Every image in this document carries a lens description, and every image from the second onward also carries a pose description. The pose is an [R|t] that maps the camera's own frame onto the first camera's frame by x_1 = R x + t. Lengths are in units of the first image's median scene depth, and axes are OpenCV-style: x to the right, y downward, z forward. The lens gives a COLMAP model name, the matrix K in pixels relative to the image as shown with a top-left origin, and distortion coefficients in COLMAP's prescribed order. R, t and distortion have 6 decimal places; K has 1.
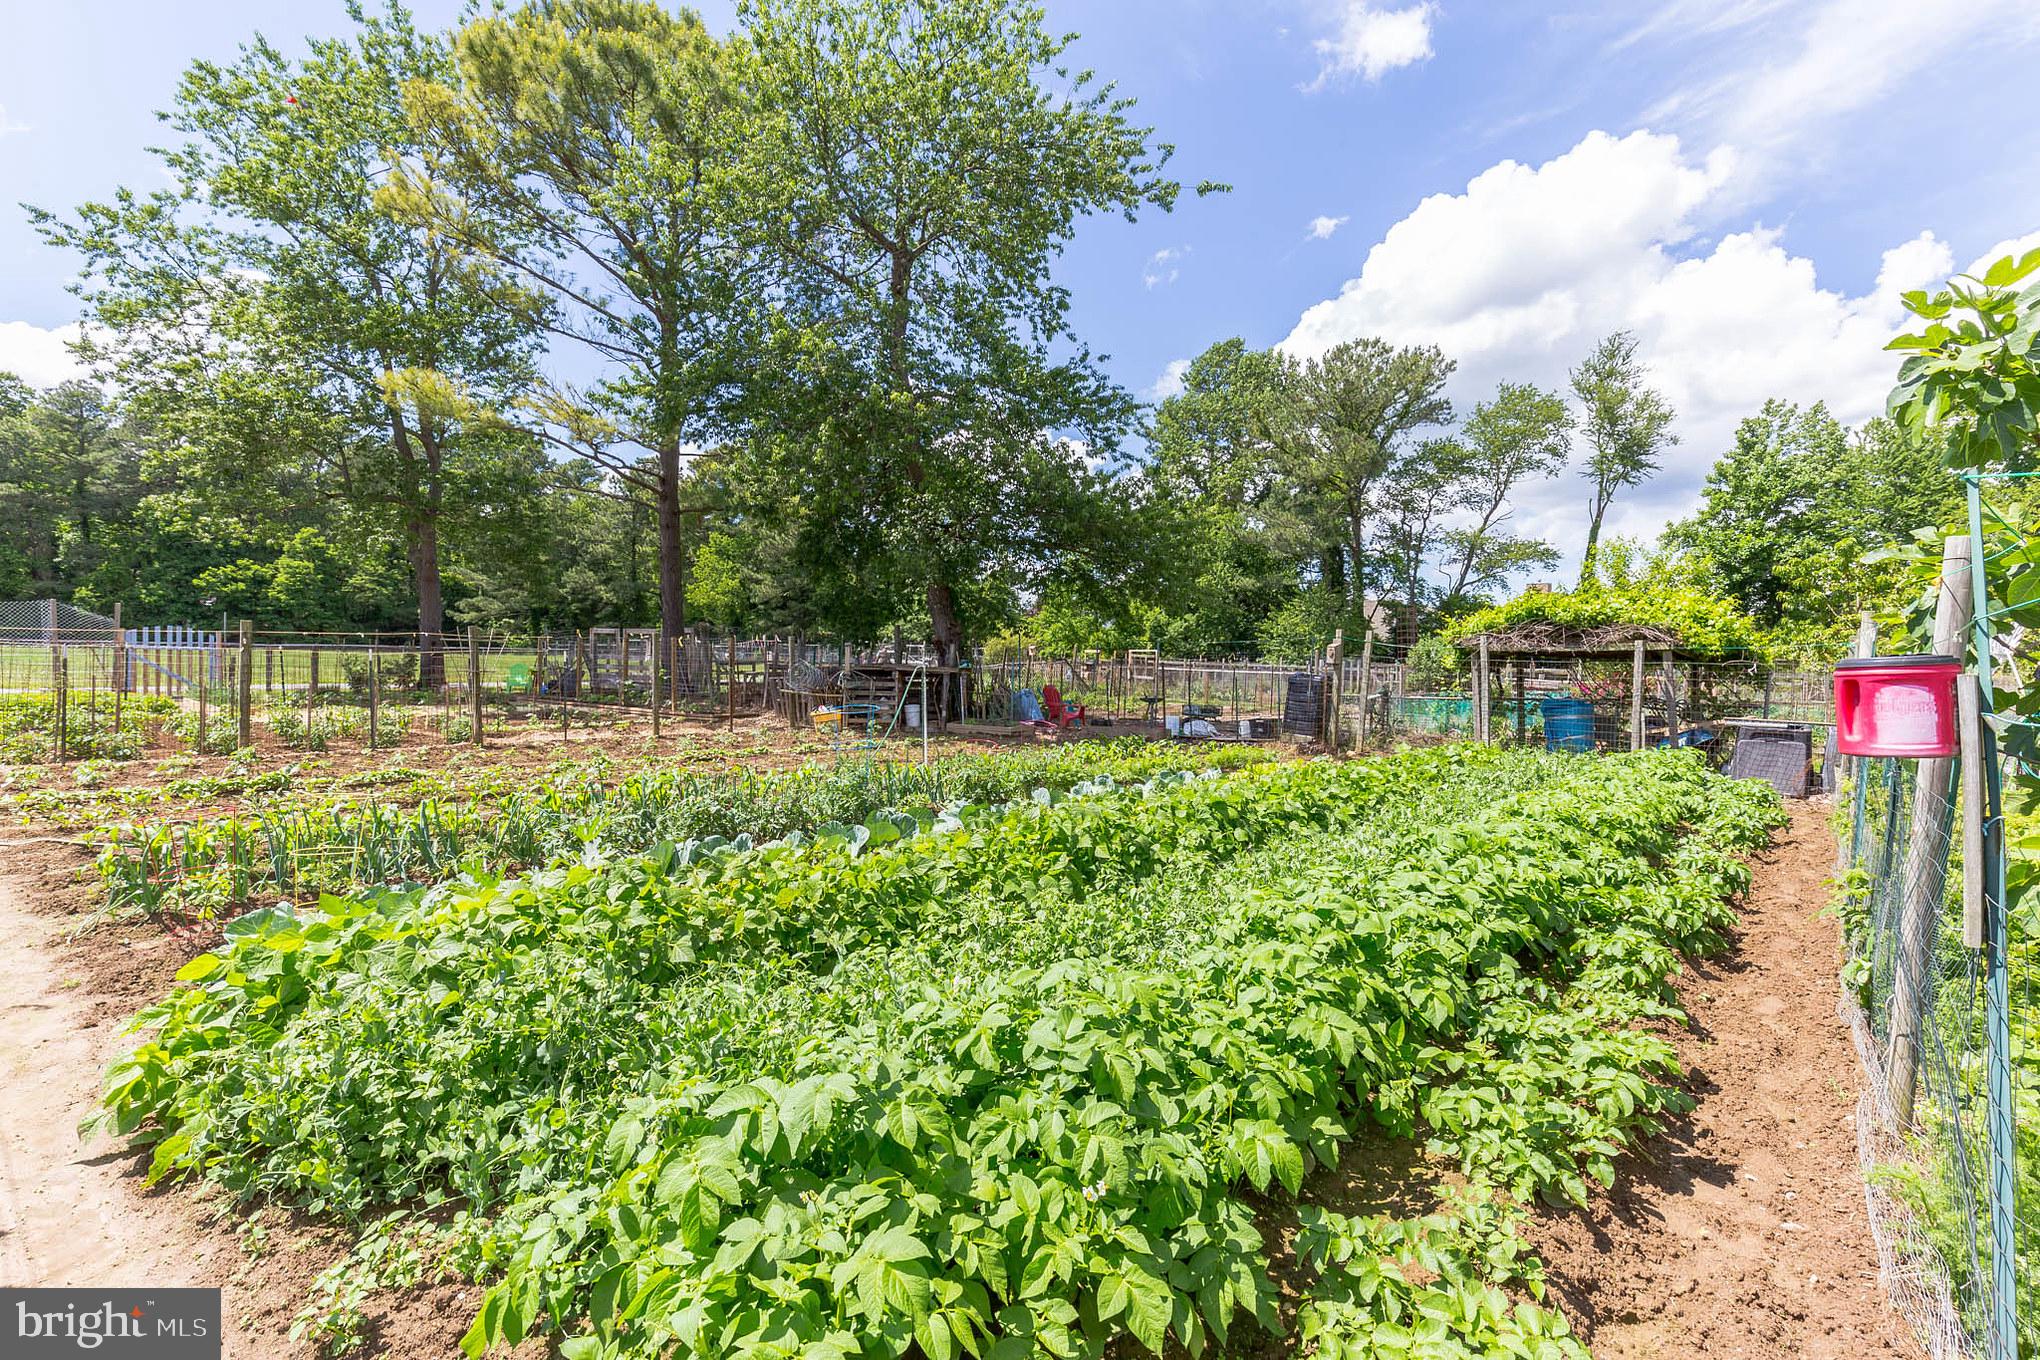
lens RADIAL K [[926.6, 0, 1038.4], [0, 926.6, 689.3], [0, 0, 1]] dist [-0.001290, -0.000051]
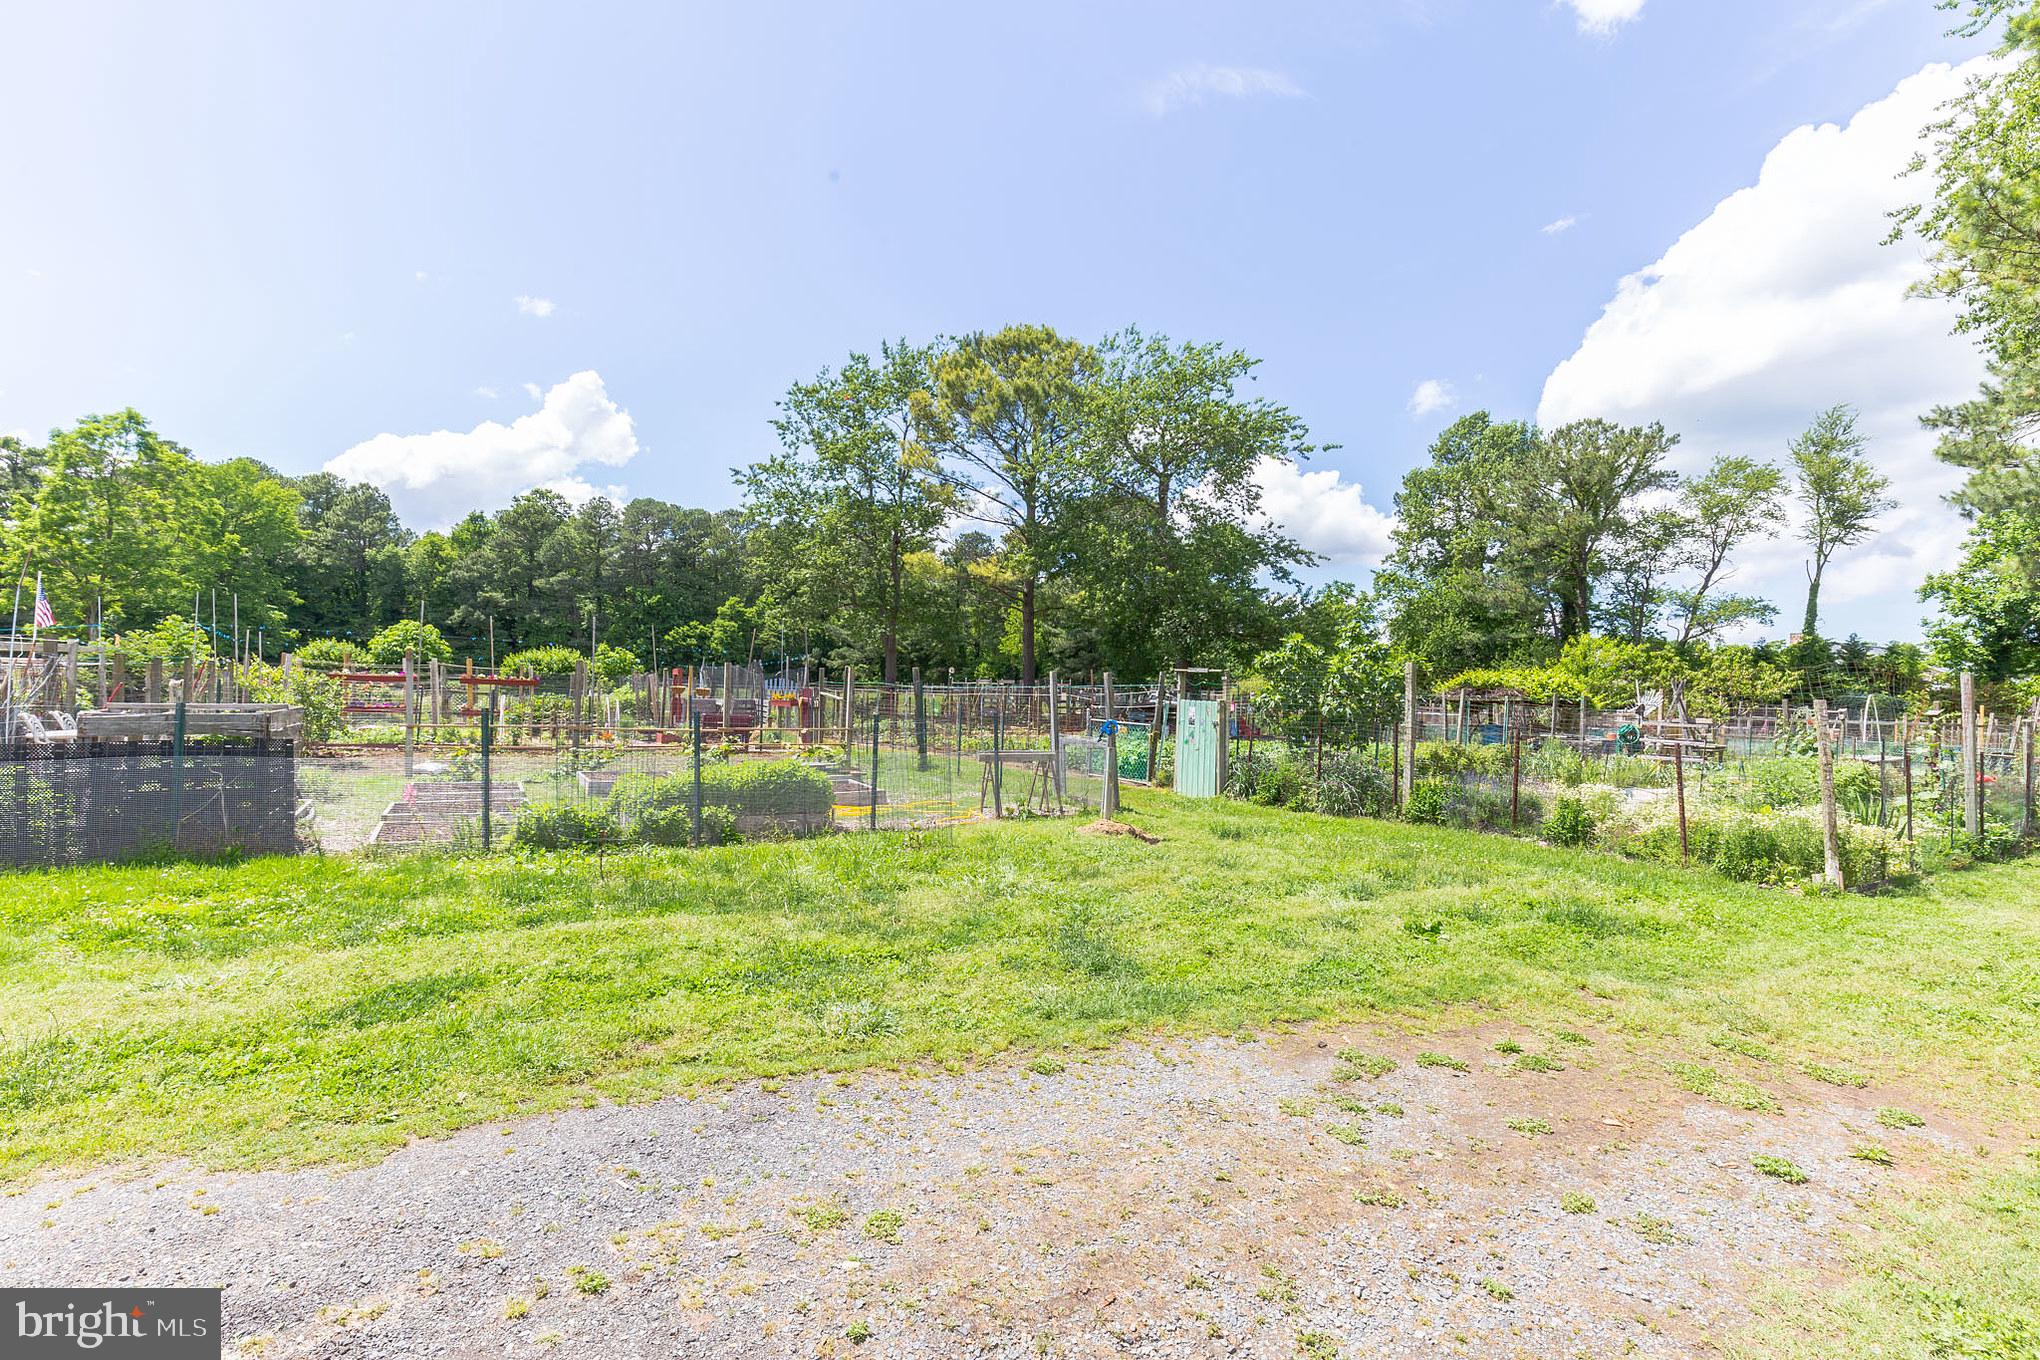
lens RADIAL K [[926.6, 0, 1029.9], [0, 926.6, 691.8], [0, 0, 1]] dist [-0.001290, -0.000051]
pose [[0.953587, 0.009715, -0.300960, 0.052137], [-0.022313, 0.999011, -0.038448, 0.009775], [0.300289, 0.043379, 0.952861, -0.274441]]
